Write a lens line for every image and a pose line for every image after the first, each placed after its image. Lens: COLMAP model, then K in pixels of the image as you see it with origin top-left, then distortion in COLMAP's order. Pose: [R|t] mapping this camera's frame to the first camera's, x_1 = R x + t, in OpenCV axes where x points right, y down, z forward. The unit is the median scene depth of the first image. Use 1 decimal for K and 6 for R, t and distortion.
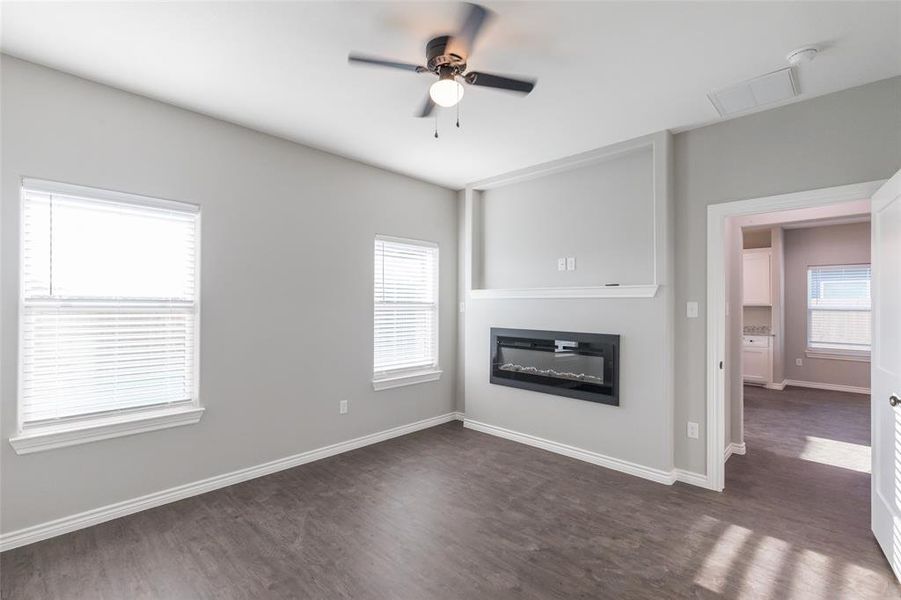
lens RADIAL K [[411.4, 0, 432.8], [0, 411.4, 303.8], [0, 0, 1]] dist [0.000542, -0.000234]
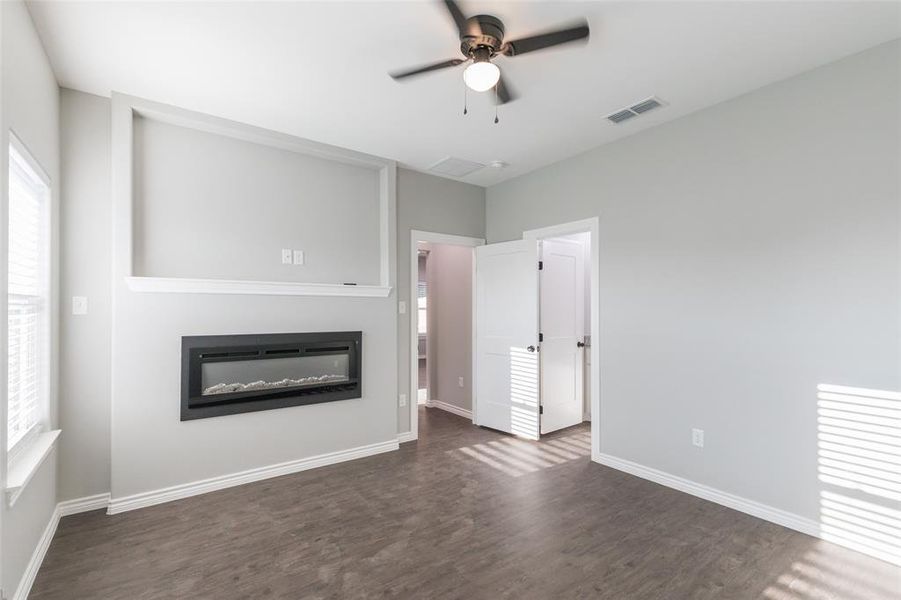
lens RADIAL K [[430.7, 0, 445.8], [0, 430.7, 305.9], [0, 0, 1]] dist [0.000527, -0.000205]
pose [[0.122420, 0.001683, 0.992477, -0.628670], [-0.004711, 0.999988, -0.001115, 0.009524], [-0.992467, -0.004539, 0.122427, 0.633467]]
